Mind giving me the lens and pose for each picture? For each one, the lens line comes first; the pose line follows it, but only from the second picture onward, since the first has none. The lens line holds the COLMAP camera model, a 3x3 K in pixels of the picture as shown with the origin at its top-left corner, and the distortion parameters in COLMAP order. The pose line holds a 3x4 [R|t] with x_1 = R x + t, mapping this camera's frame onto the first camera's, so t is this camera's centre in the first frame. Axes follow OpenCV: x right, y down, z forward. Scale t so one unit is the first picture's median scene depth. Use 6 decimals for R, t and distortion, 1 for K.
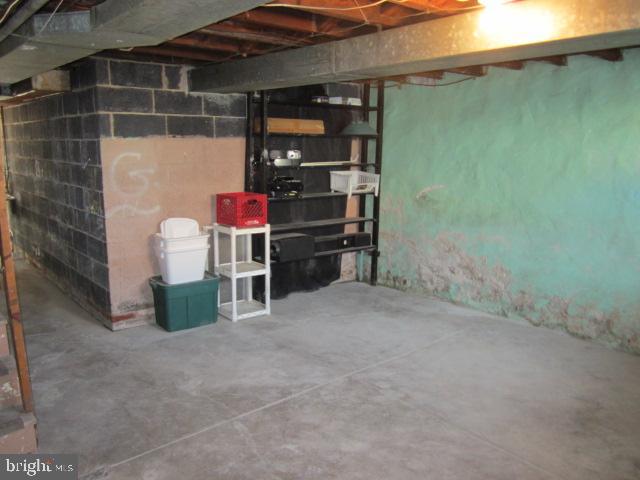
lens RADIAL K [[529.2, 0, 318.8], [0, 529.2, 238.6], [0, 0, 1]] dist [-0.042684, 0.011657]
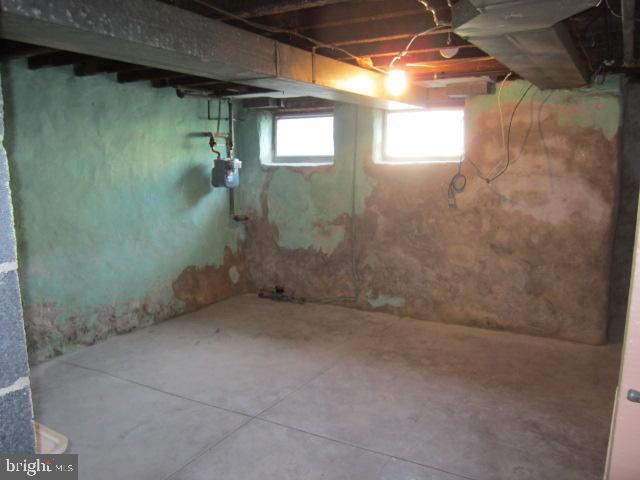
lens RADIAL K [[529.2, 0, 318.4], [0, 529.2, 241.7], [0, 0, 1]] dist [-0.042684, 0.011657]
pose [[-0.342545, -0.151128, 0.927266, -0.636254], [0.165055, 0.961946, 0.217754, -0.168031], [-0.924889, 0.227641, -0.304566, 0.934171]]
